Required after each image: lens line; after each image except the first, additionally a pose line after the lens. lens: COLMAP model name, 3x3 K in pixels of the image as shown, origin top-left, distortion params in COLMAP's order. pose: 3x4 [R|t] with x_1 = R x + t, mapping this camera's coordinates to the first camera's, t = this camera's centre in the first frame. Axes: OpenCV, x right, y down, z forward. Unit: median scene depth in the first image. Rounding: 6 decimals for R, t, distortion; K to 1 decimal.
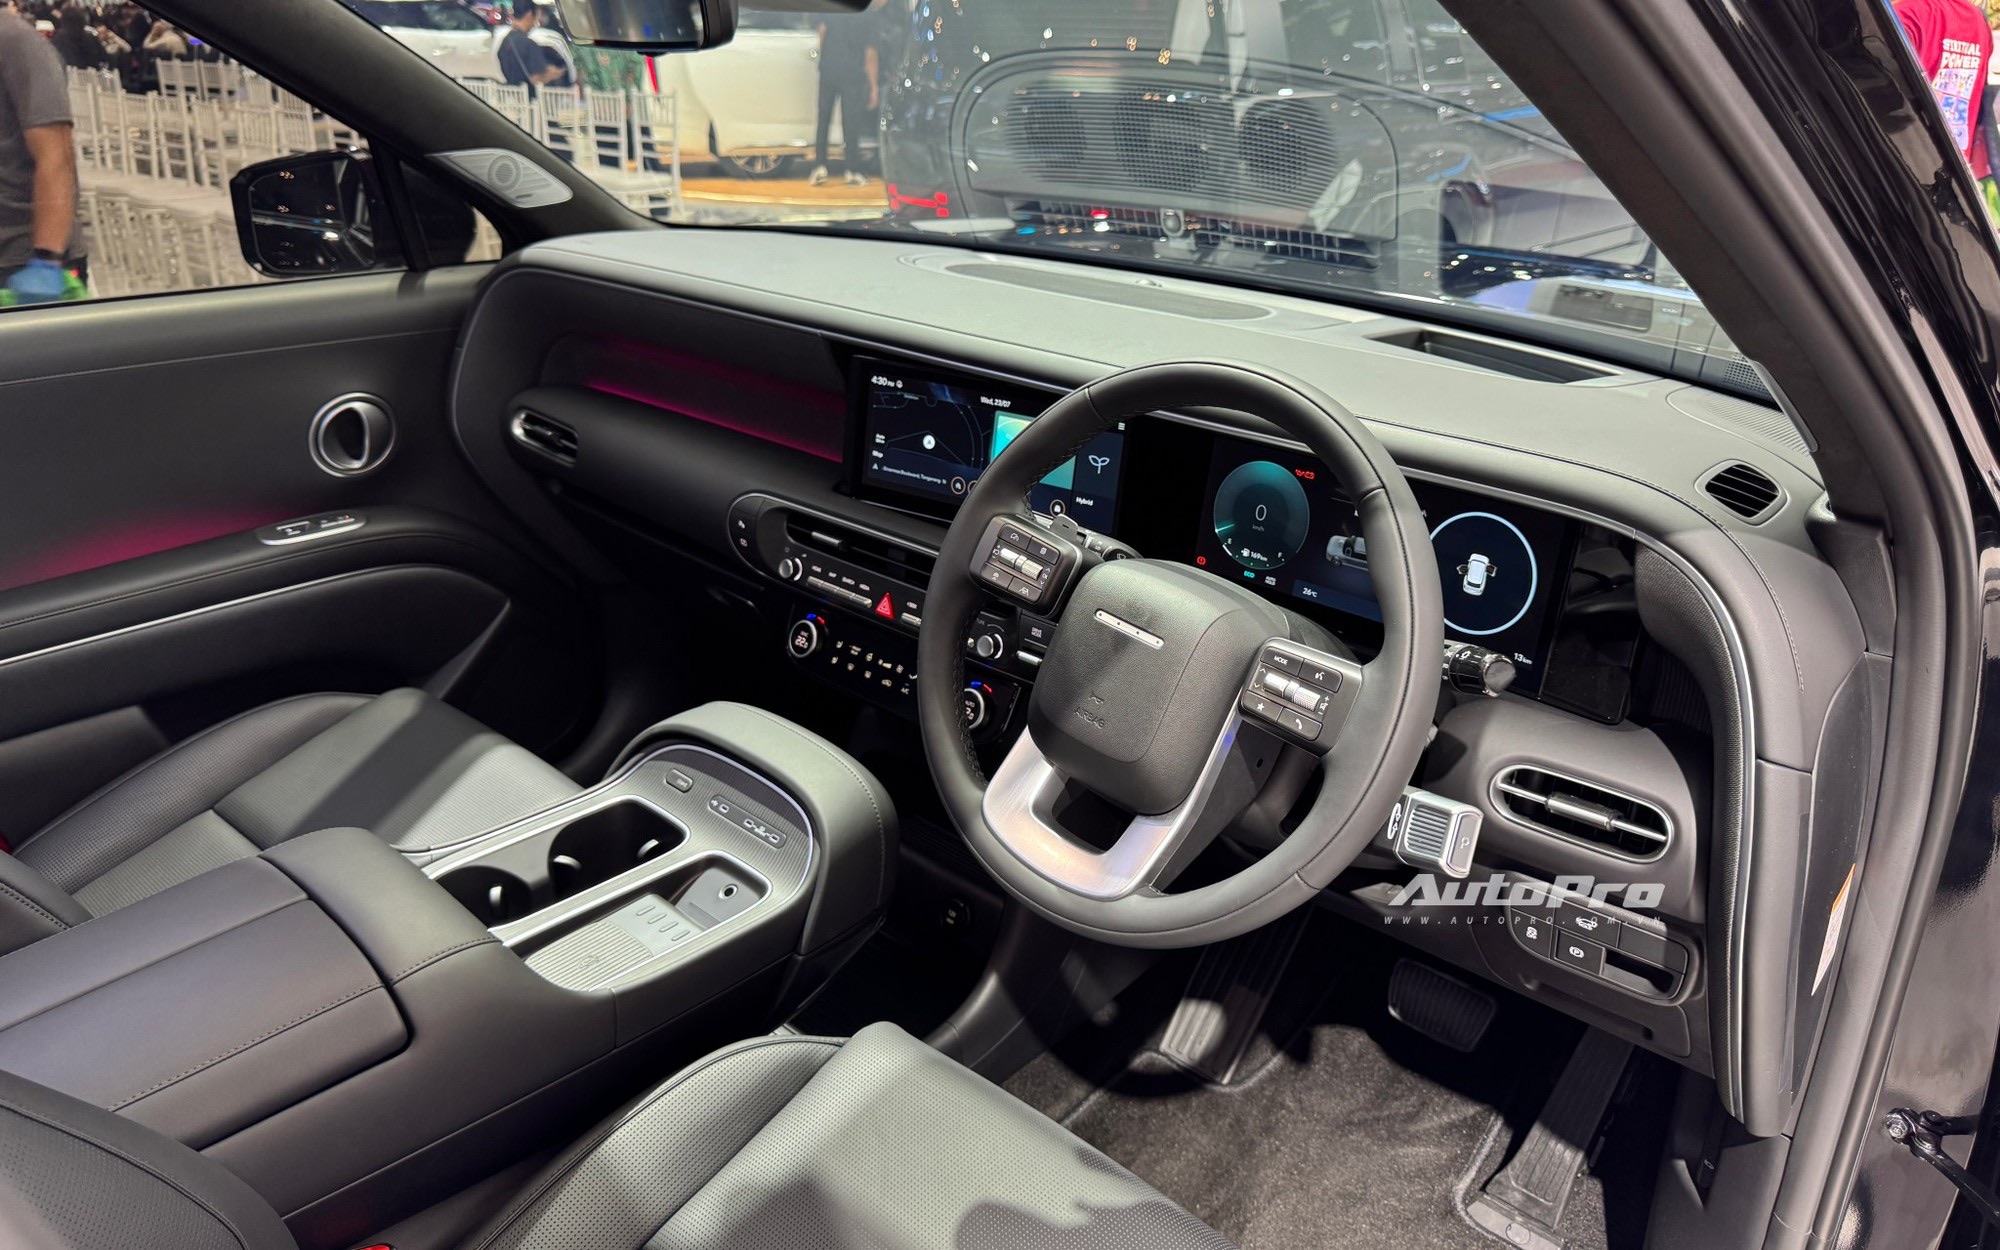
lens RADIAL K [[1391.5, 0, 1001.6], [0, 1391.5, 579.5], [0, 0, 1]] dist [0.039121, -0.038725]
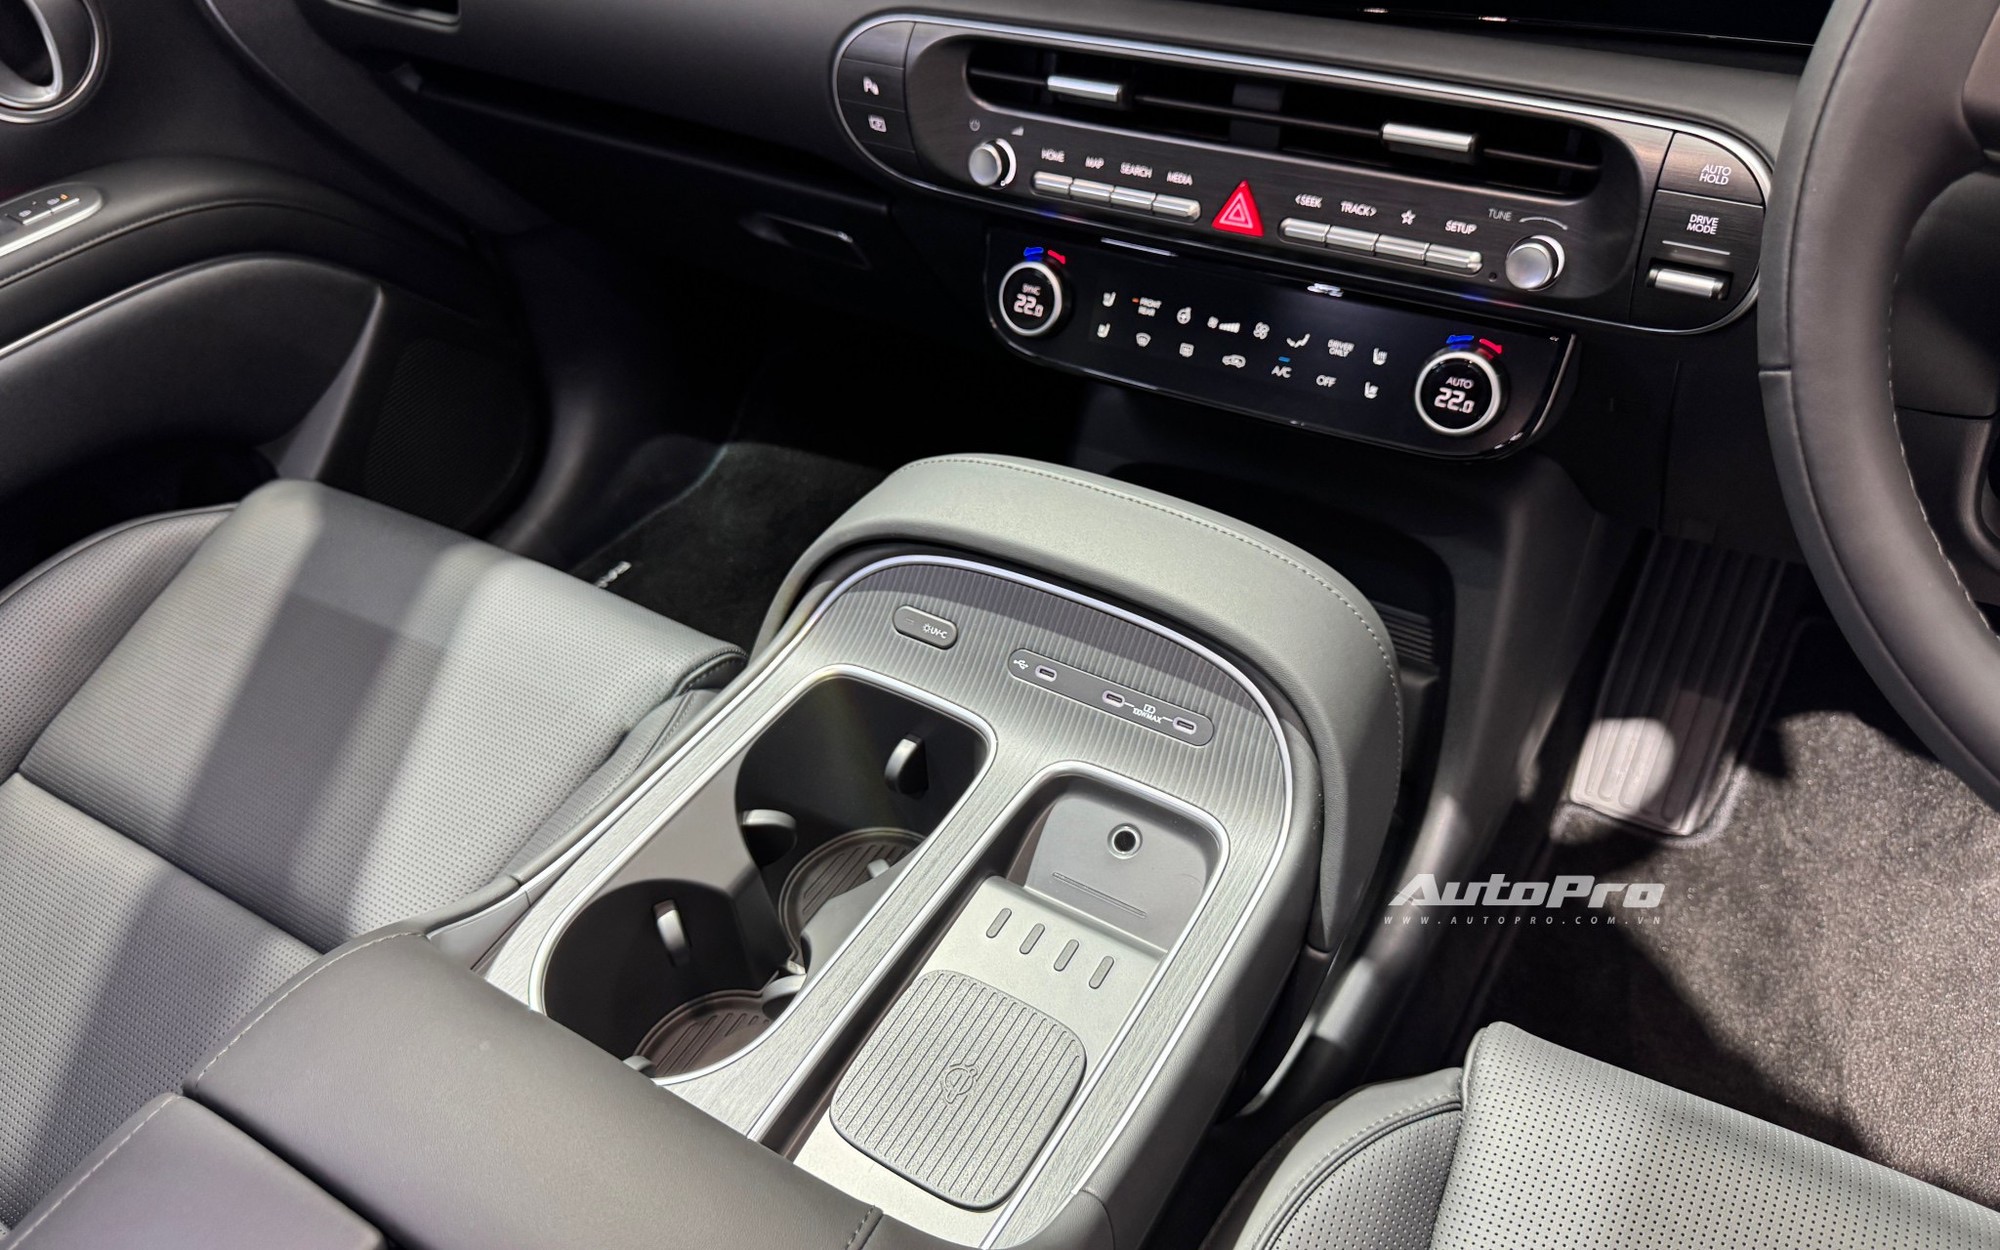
lens RADIAL K [[1289.5, 0, 952.3], [0, 1289.5, 629.8], [0, 0, 1]] dist [0.104757, -0.144849]
pose [[0.977633, -0.194709, 0.079516, -0.244660], [0.151437, 0.914037, 0.376301, -0.034823], [-0.145950, -0.355842, 0.923079, 0.514135]]
